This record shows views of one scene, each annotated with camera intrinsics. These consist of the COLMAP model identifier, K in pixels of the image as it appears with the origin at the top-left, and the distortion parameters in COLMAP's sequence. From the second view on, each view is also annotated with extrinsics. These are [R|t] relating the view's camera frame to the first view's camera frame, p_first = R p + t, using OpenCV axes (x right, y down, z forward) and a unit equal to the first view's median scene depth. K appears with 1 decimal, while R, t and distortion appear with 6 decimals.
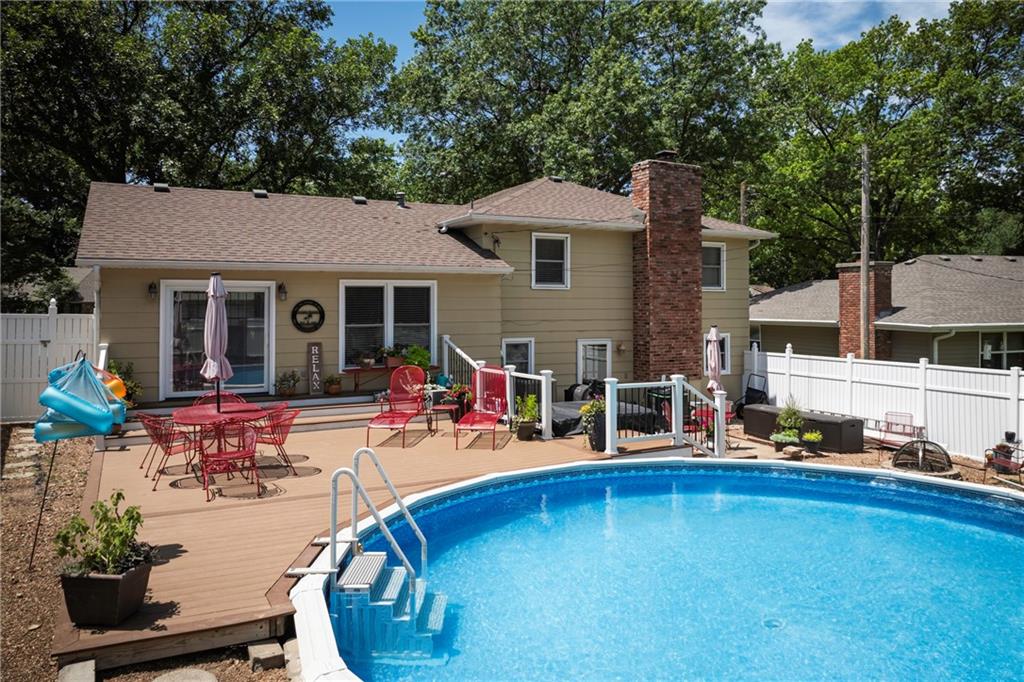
lens RADIAL K [[727.1, 0, 506.7], [0, 727.1, 300.1], [0, 0, 1]] dist [-0.012600, -0.005034]
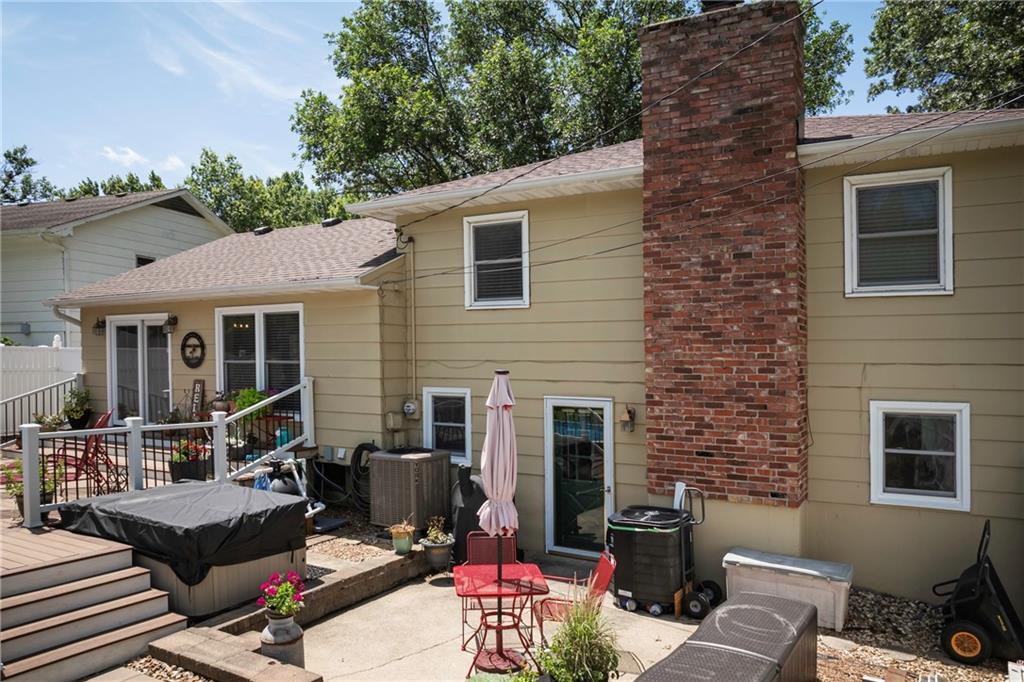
lens RADIAL K [[711.3, 0, 500.9], [0, 711.3, 372.2], [0, 0, 1]] dist [-0.022500, -0.001434]
pose [[0.542322, 0.024011, -0.839828, 0.616375], [0.003490, 0.999519, 0.030831, 0.021590], [0.840164, -0.019651, 0.541977, 0.761344]]
